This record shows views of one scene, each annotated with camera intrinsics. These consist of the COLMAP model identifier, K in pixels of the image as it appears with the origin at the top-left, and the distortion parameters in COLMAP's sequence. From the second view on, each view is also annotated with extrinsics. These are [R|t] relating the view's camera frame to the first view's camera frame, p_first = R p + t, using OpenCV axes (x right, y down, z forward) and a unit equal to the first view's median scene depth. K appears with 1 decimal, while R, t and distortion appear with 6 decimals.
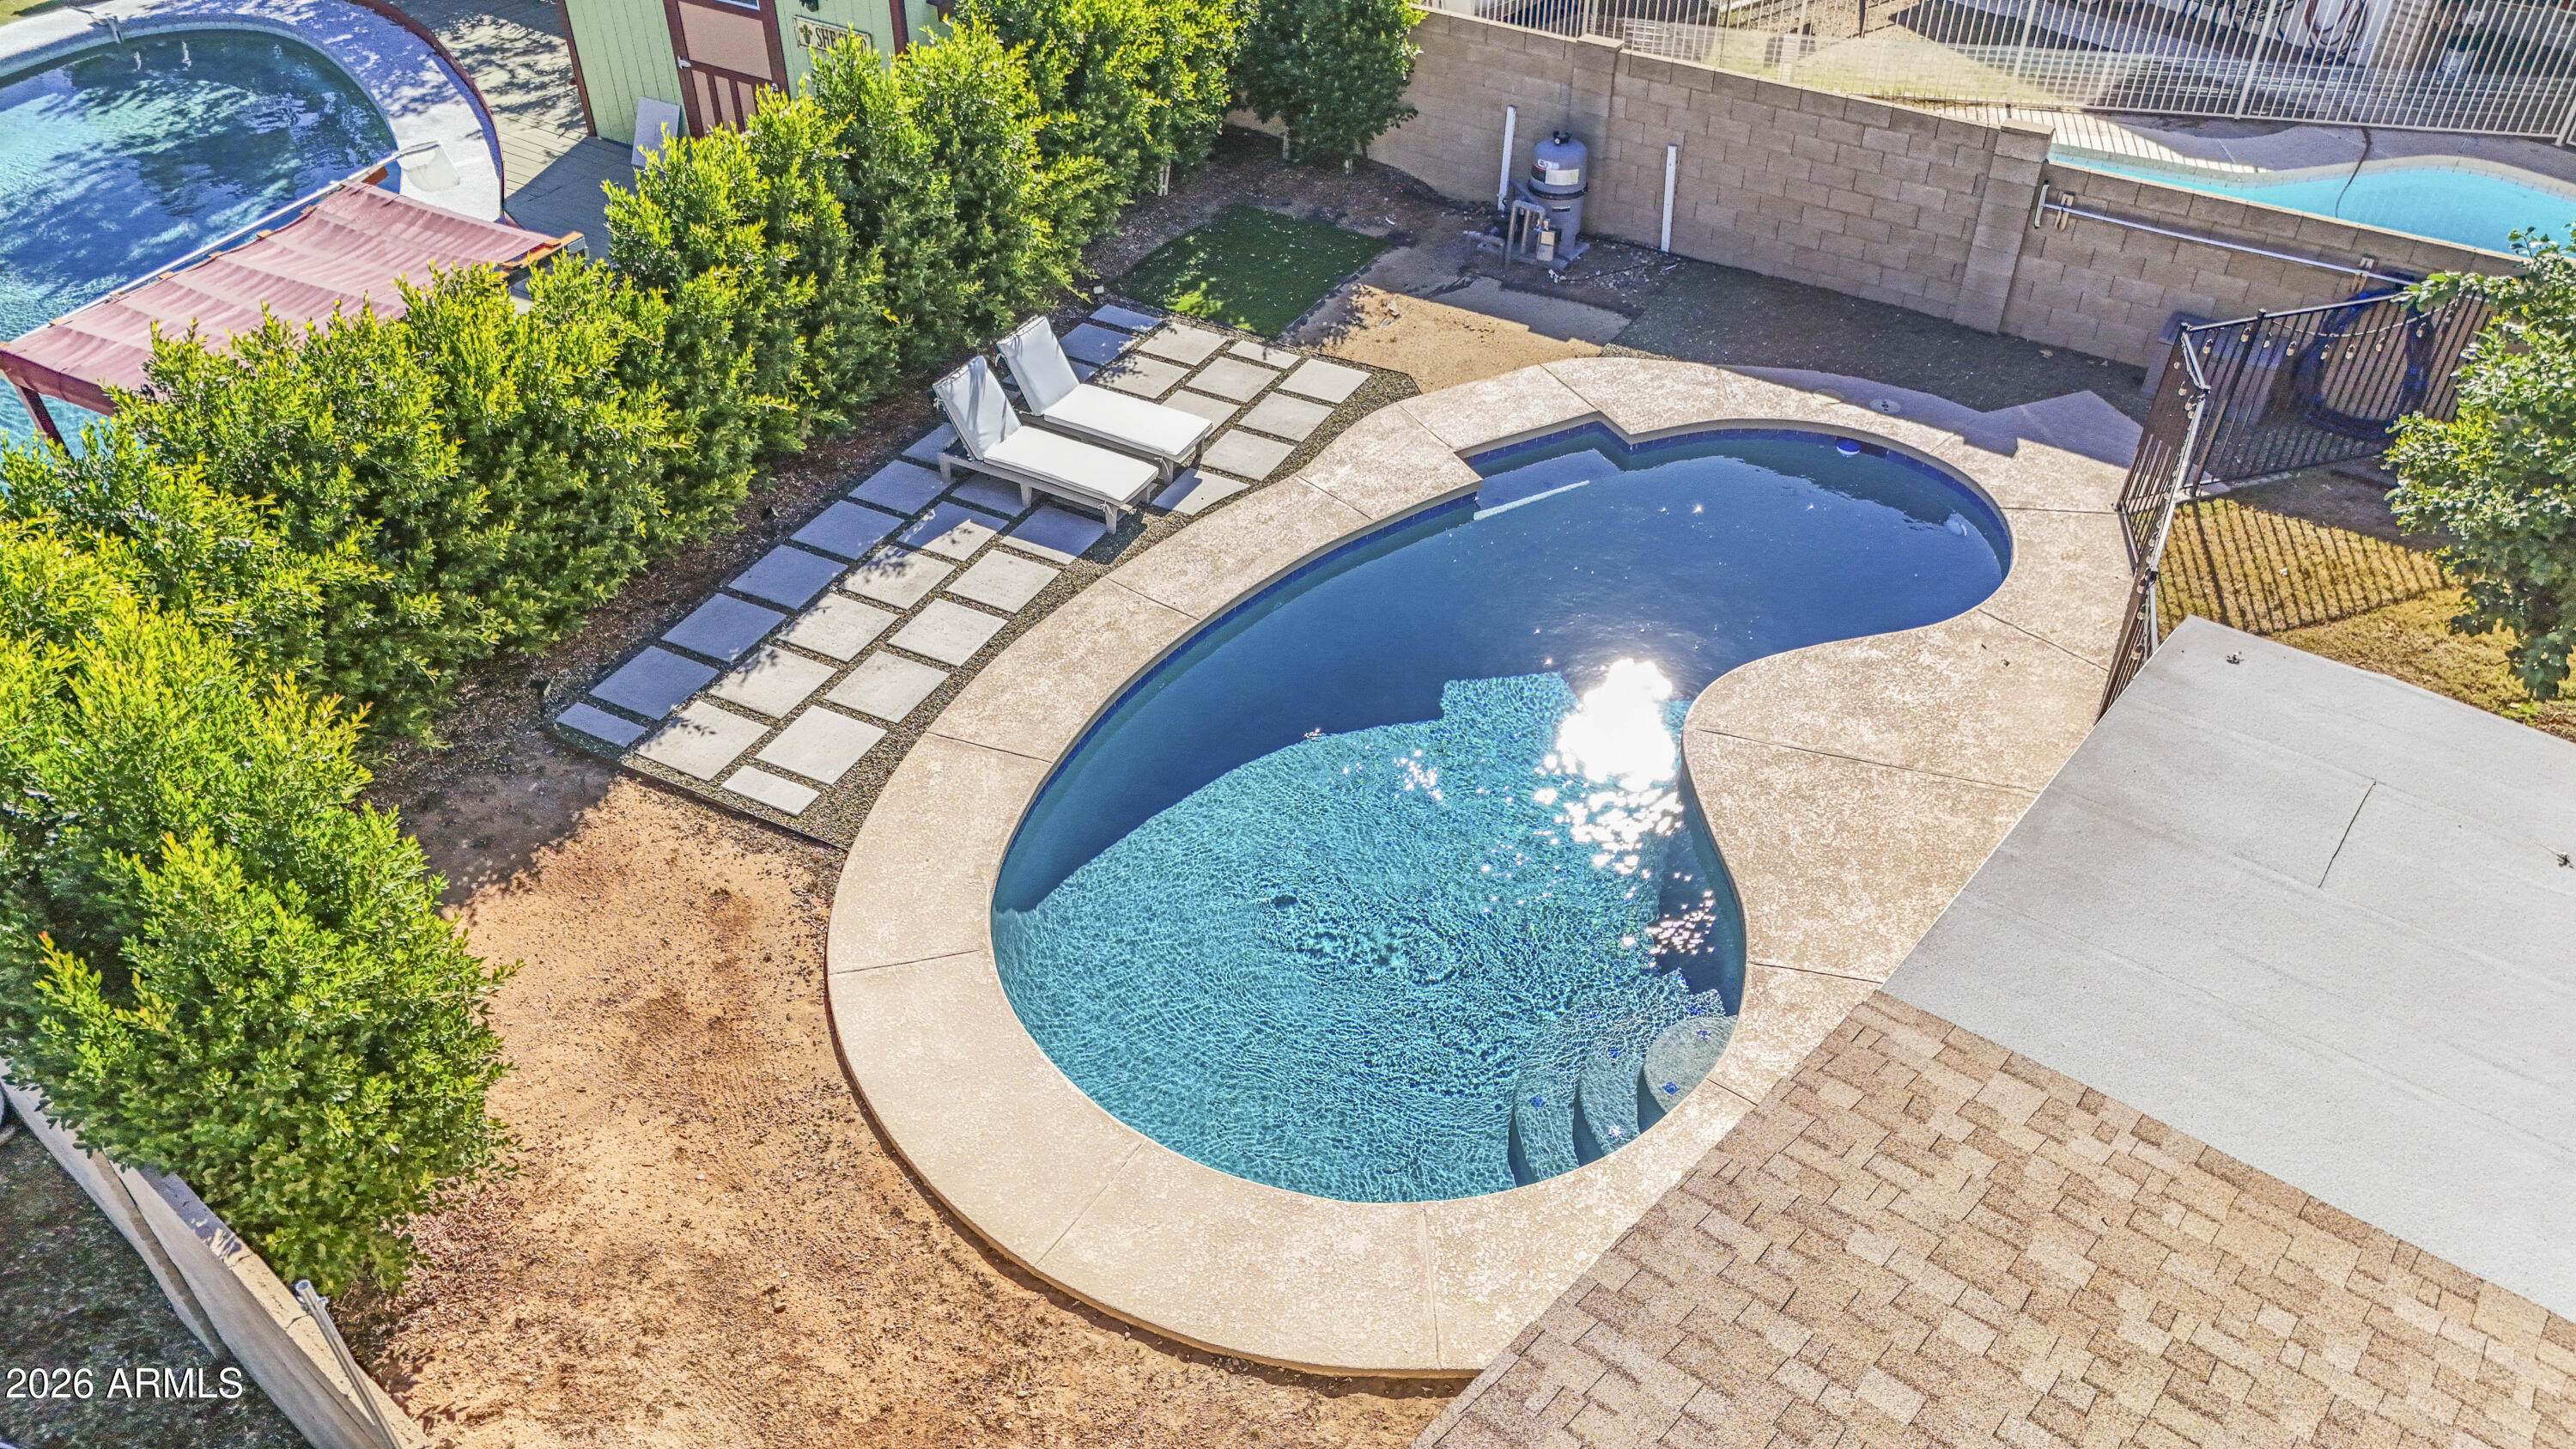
lens RADIAL K [[1921.0, 0, 1279.9], [0, 1921.0, 727.0], [0, 0, 1]] dist [0.064622, -0.051301]
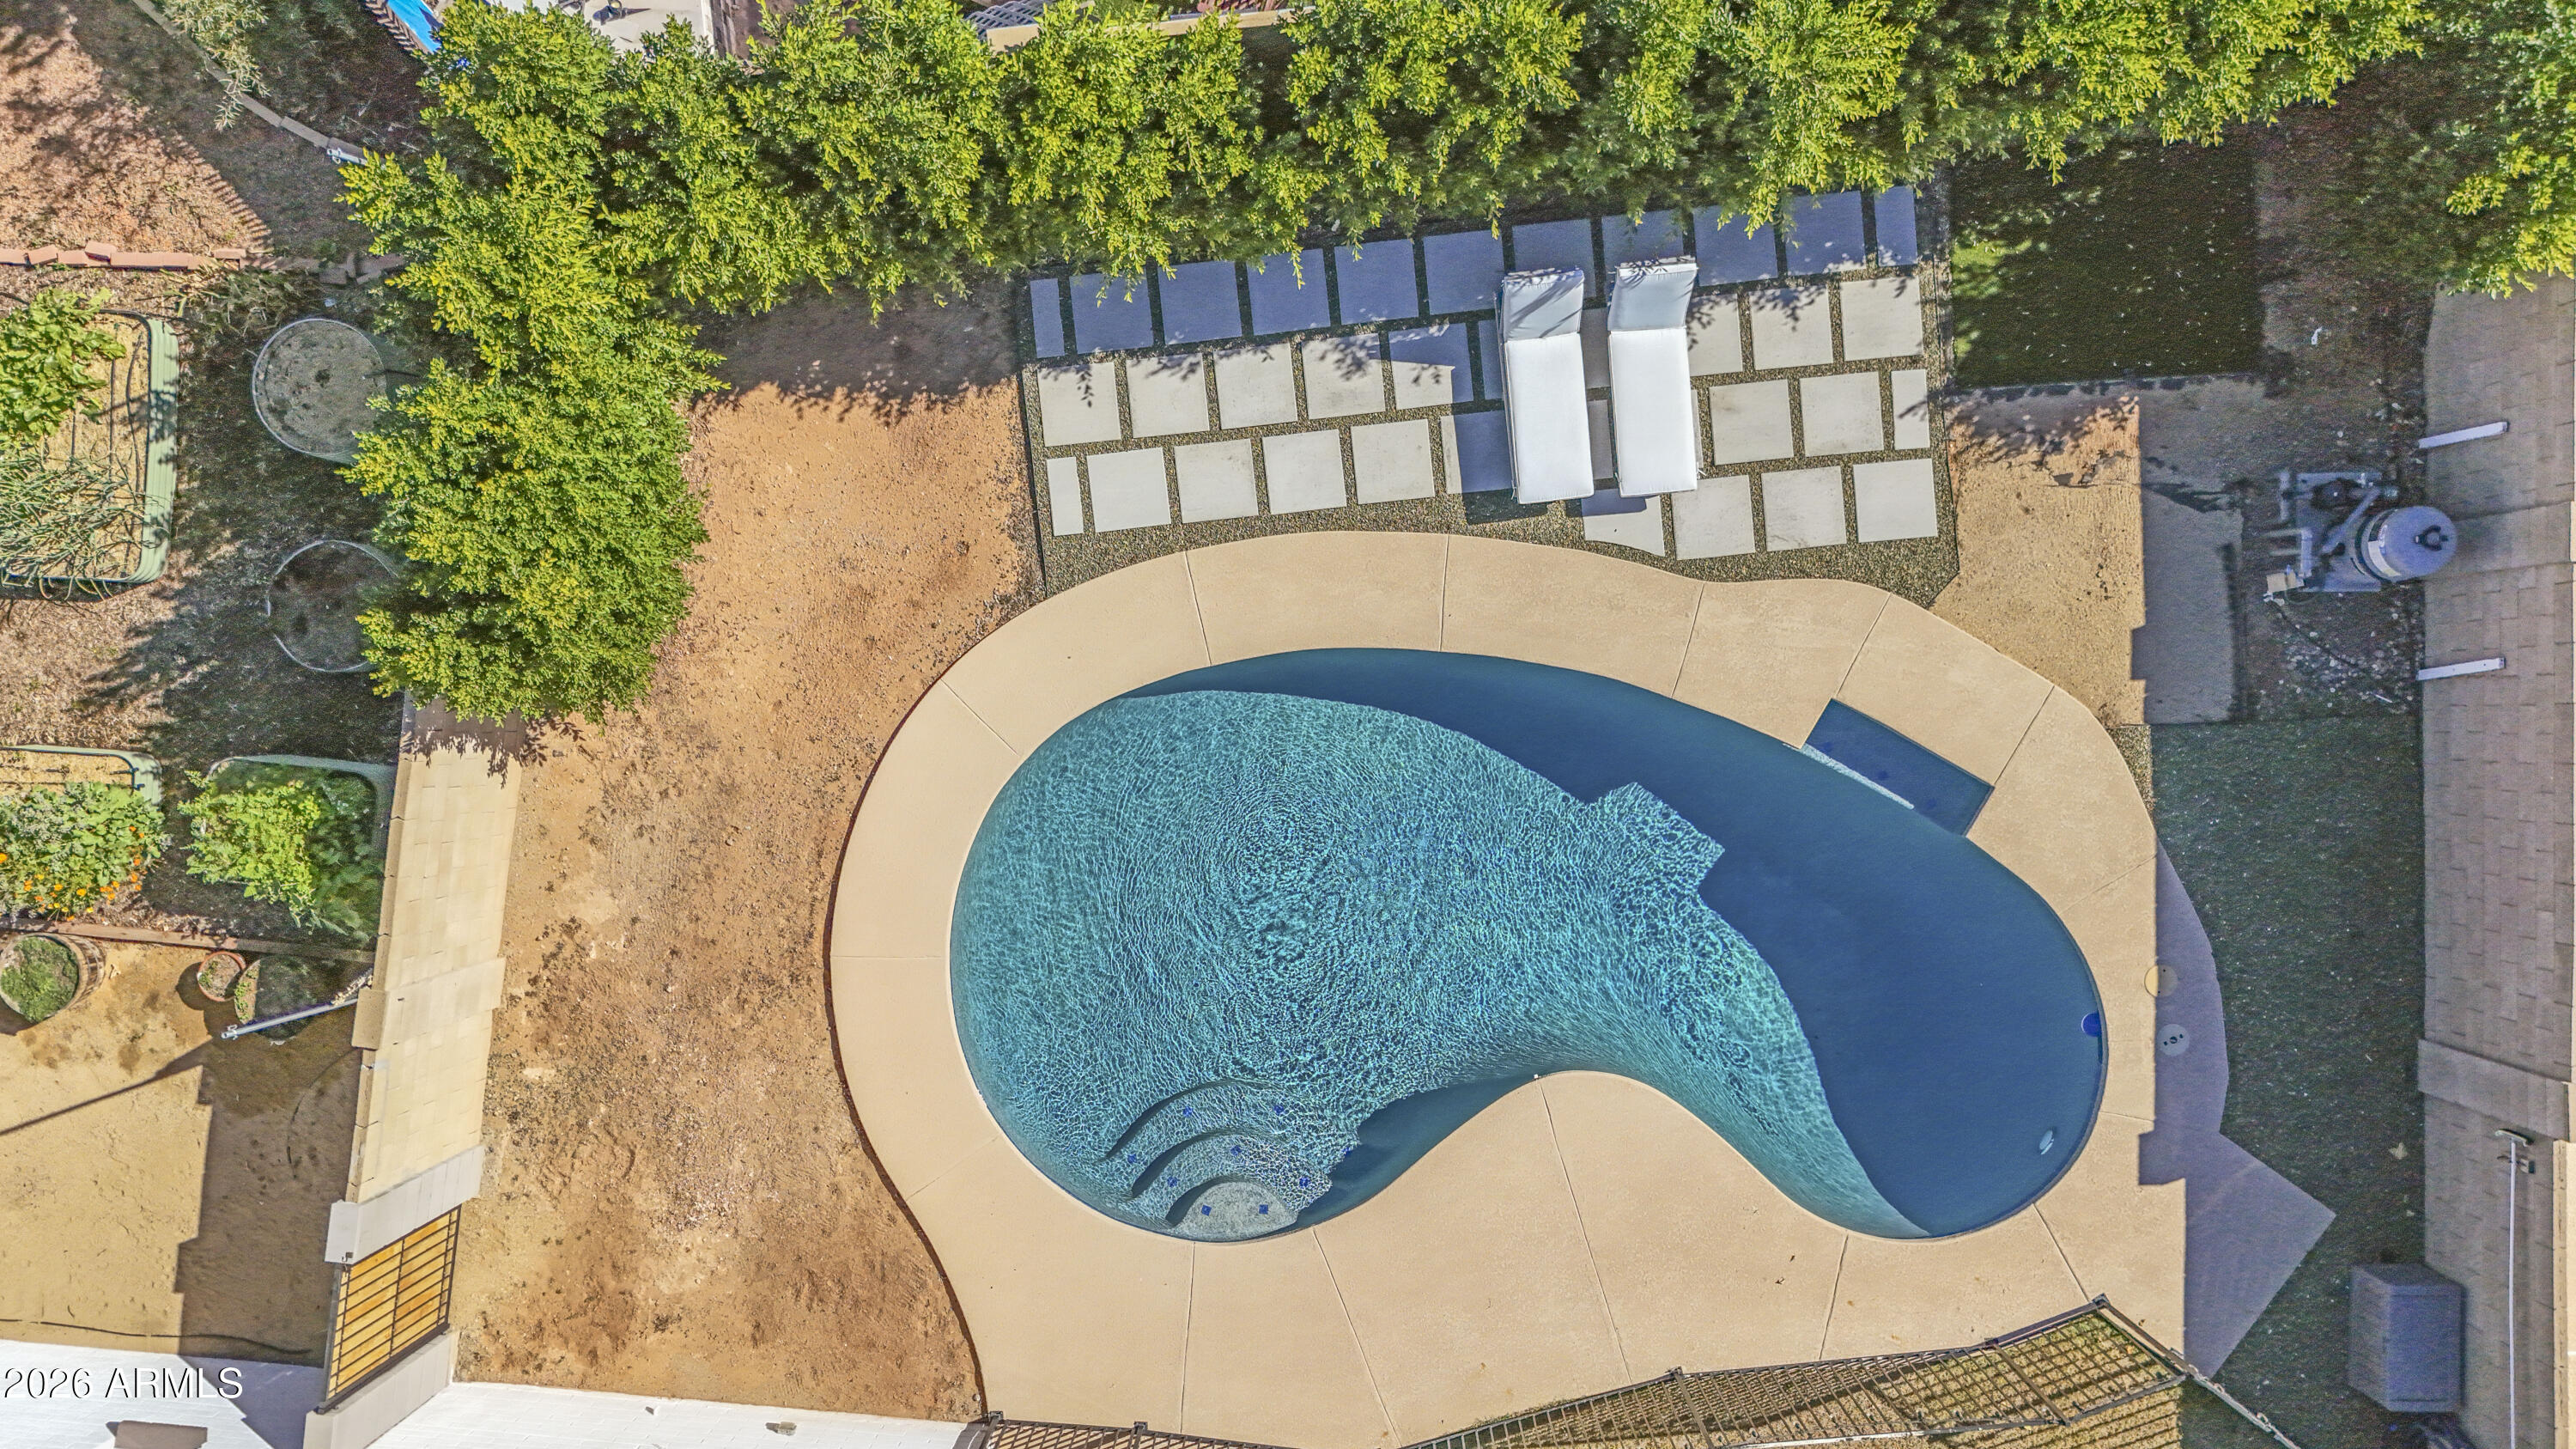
lens RADIAL K [[1921.0, 0, 1295.3], [0, 1921.0, 737.9], [0, 0, 1]] dist [0.064622, -0.051301]
pose [[0.548188, 0.836323, -0.007321, -0.036194], [-0.487938, 0.326915, 0.809347, -0.861161], [0.679269, -0.440102, 0.587284, 0.259607]]
